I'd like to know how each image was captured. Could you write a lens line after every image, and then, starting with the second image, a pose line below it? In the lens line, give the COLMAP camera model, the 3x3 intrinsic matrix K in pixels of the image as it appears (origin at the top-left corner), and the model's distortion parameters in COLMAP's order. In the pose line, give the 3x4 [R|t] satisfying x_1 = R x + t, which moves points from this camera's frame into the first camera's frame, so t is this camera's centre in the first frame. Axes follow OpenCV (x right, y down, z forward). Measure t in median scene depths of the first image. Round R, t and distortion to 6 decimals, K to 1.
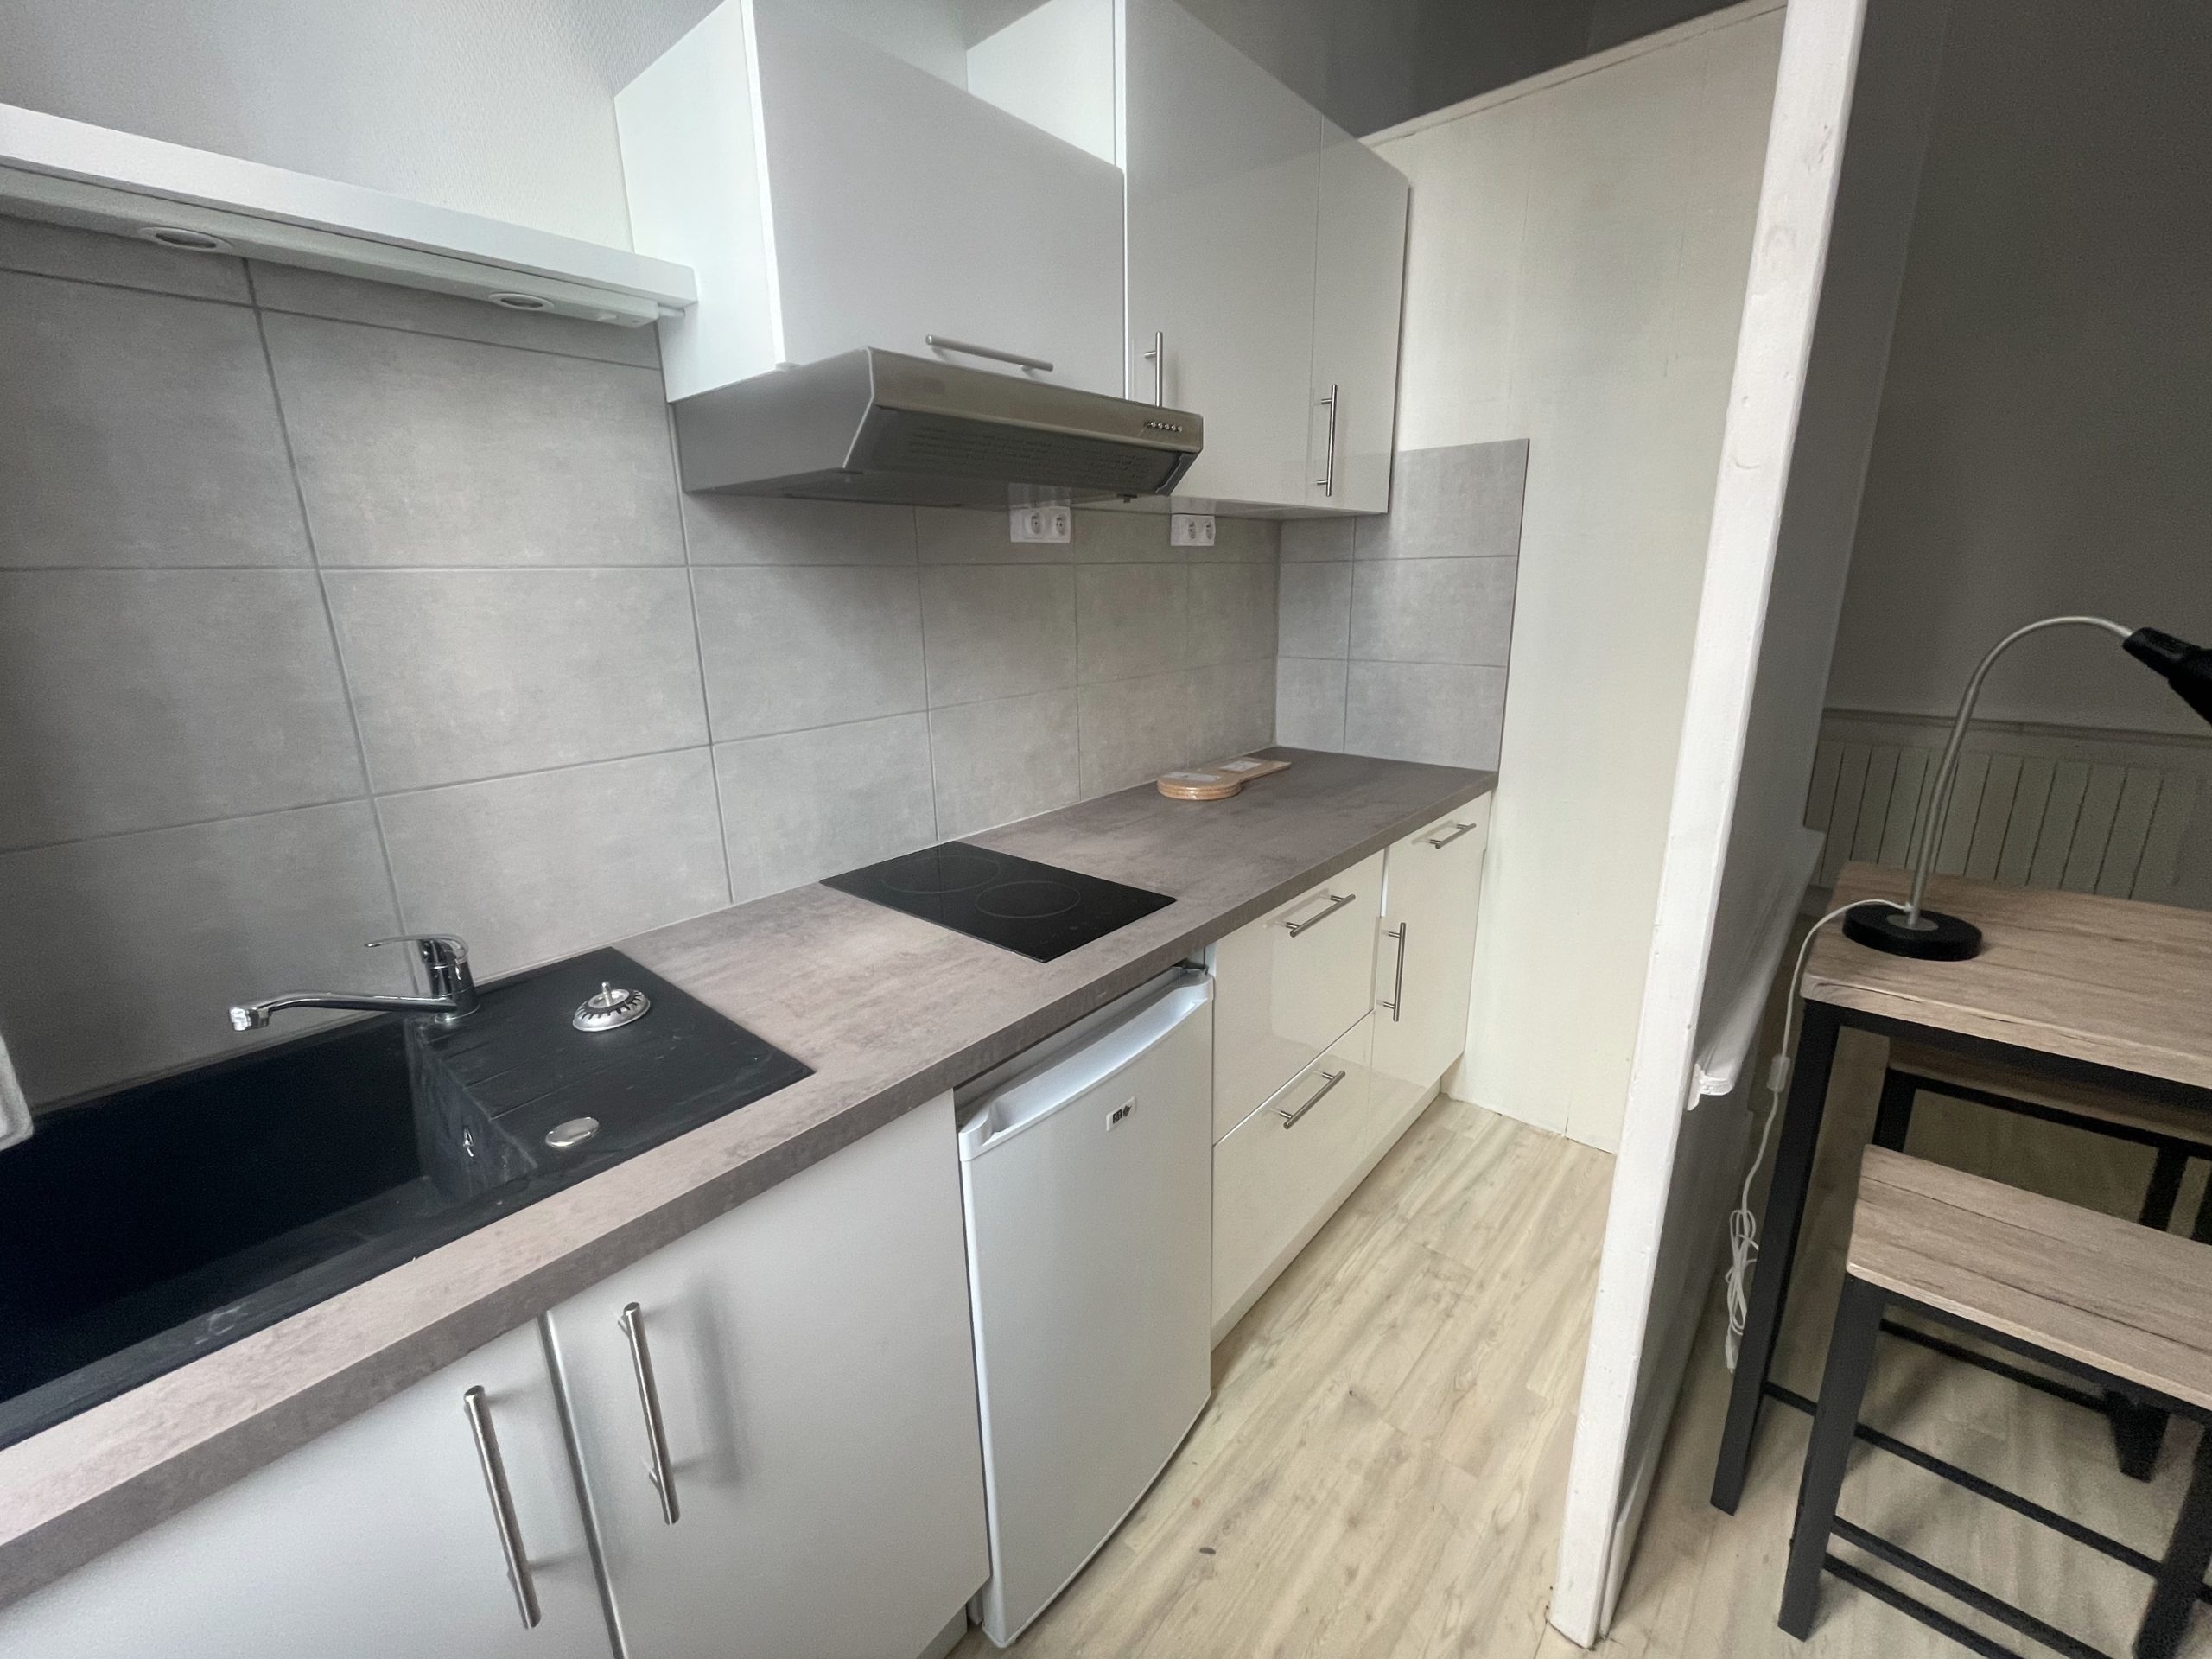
lens RADIAL K [[893.1, 0, 1101.8], [0, 893.1, 822.5], [0, 0, 1]] dist [0.004284, 0.000180]
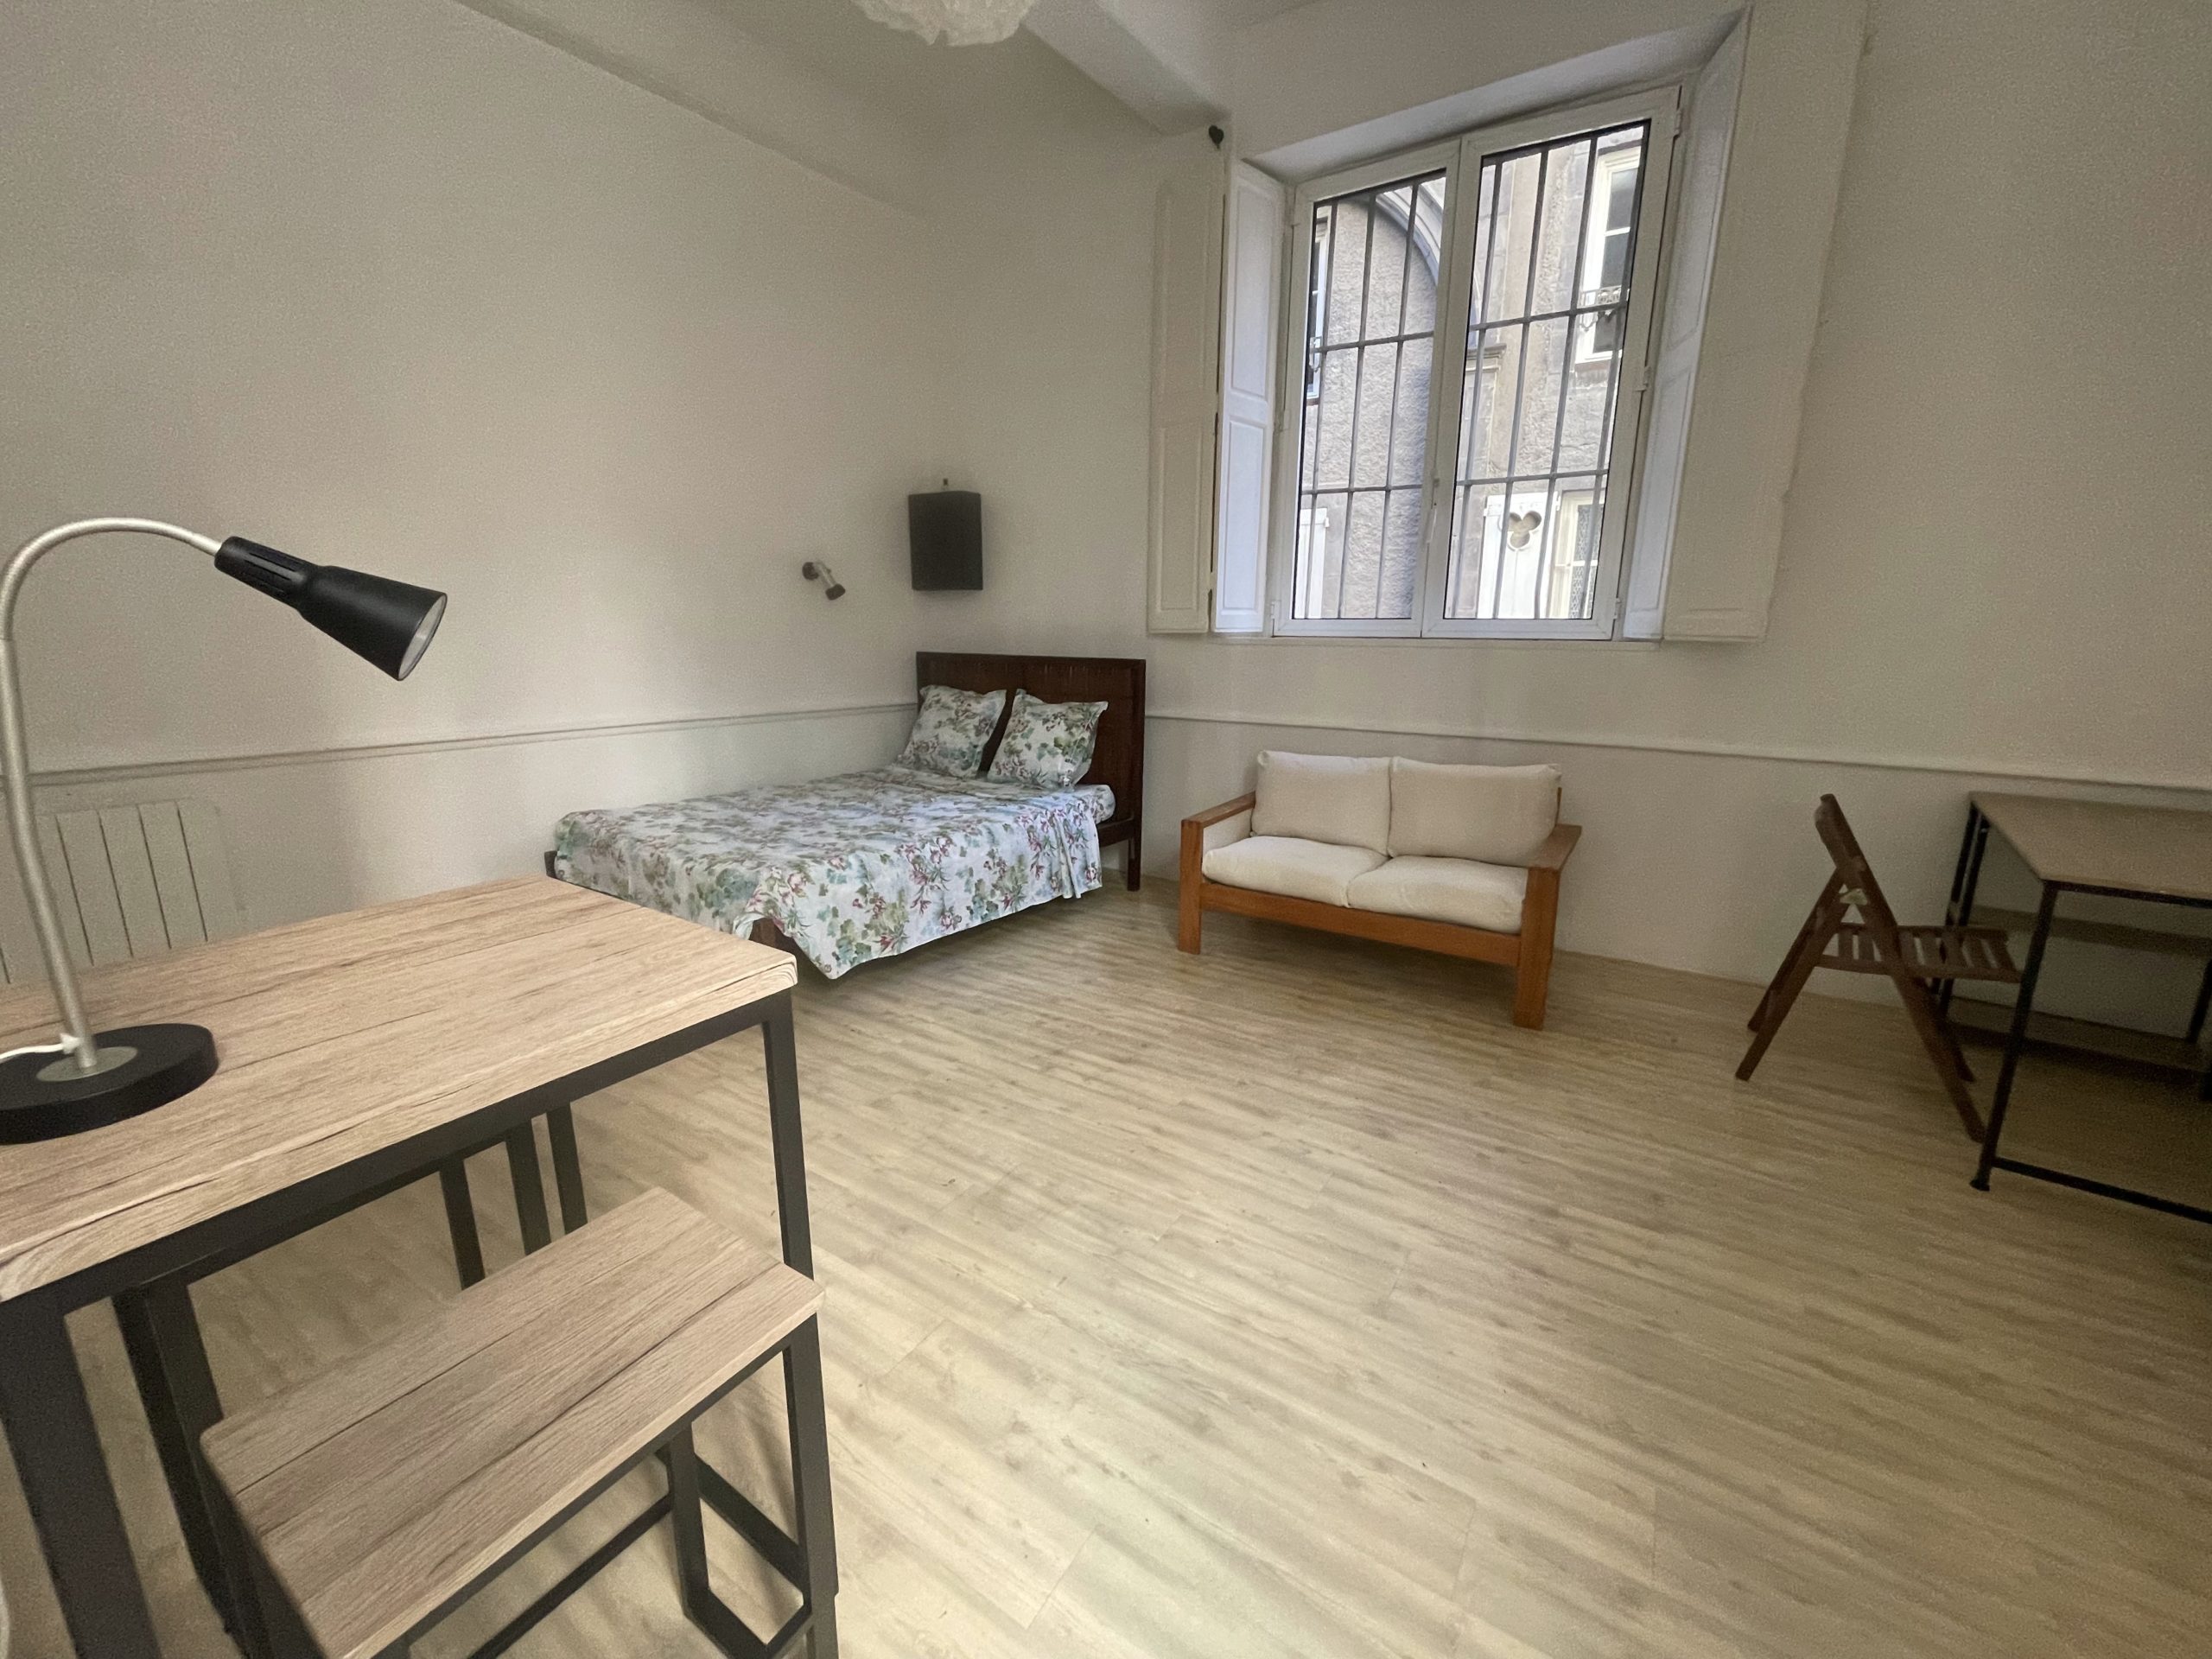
lens RADIAL K [[893.1, 0, 1101.8], [0, 893.1, 822.5], [0, 0, 1]] dist [0.004284, 0.000180]
pose [[-0.153782, -0.192001, 0.969271, 0.276919], [0.260484, 0.938363, 0.227206, 0.005804], [-0.953152, 0.287420, -0.094290, 0.391315]]
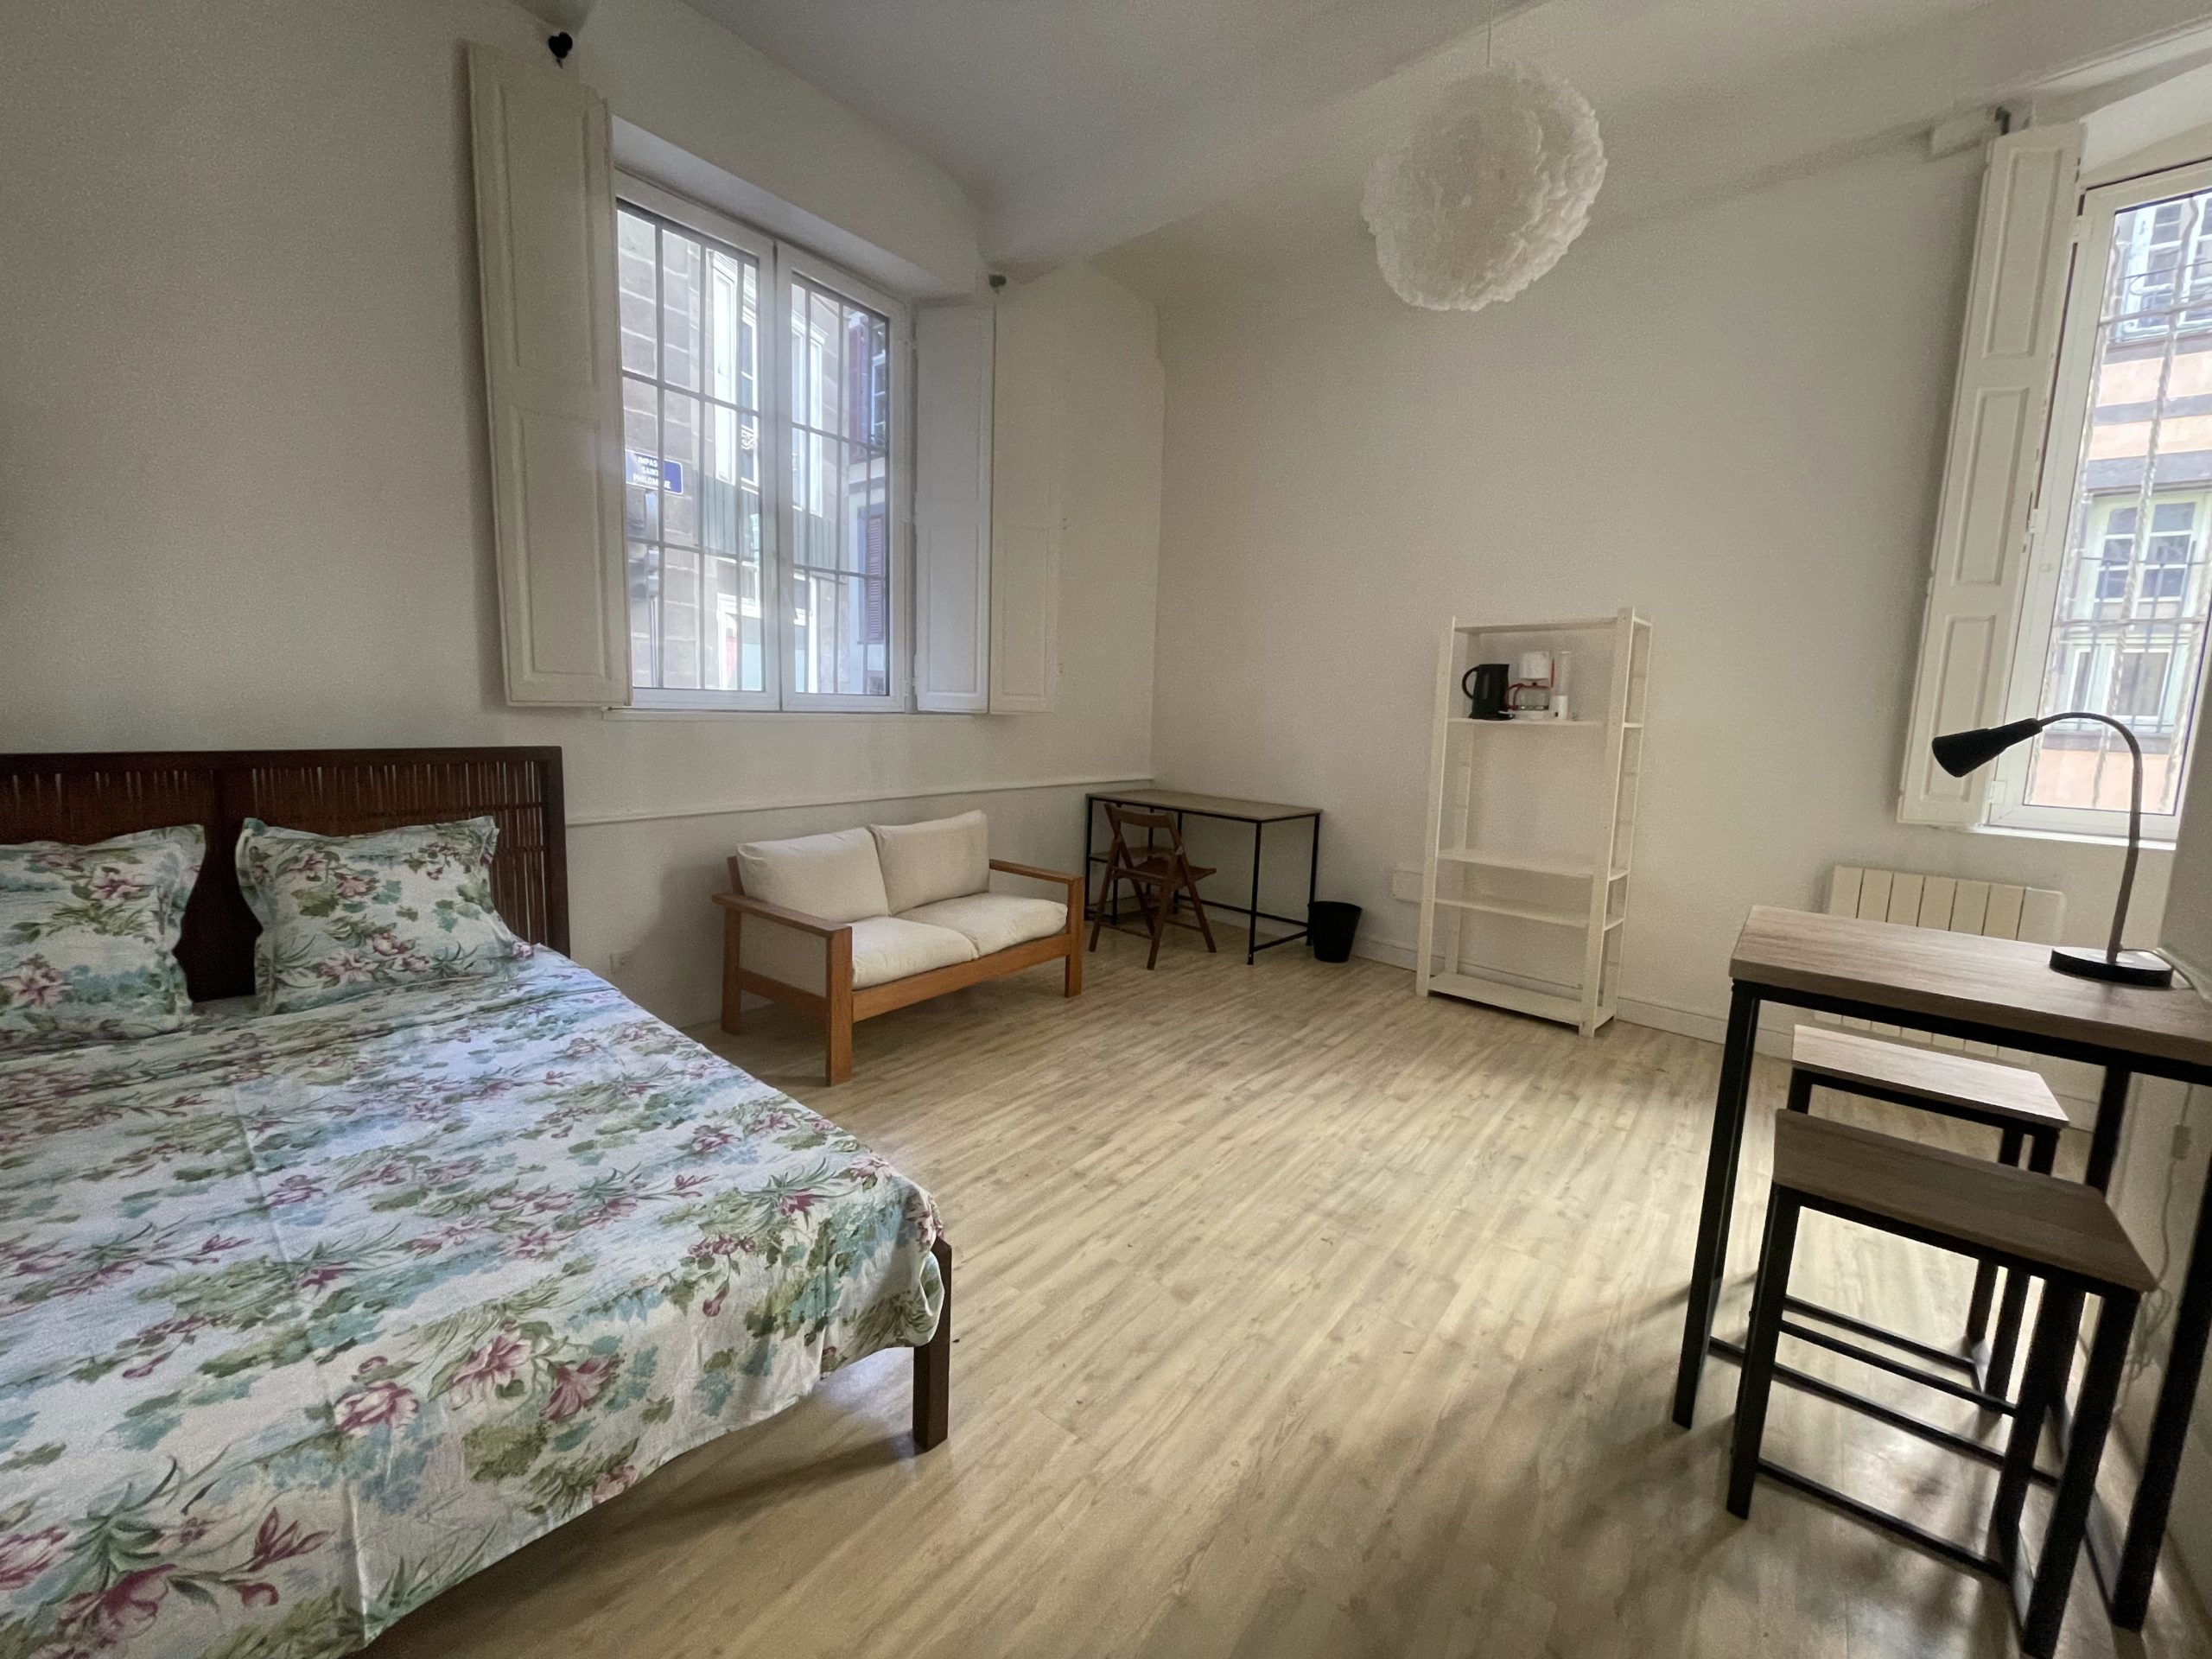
lens RADIAL K [[893.1, 0, 1101.8], [0, 893.1, 822.5], [0, 0, 1]] dist [0.004284, 0.000180]
pose [[-0.998424, -0.001676, -0.056097, 1.062440], [-0.023712, 0.918552, 0.394589, -0.191660], [0.050866, 0.395297, -0.917144, 0.990874]]
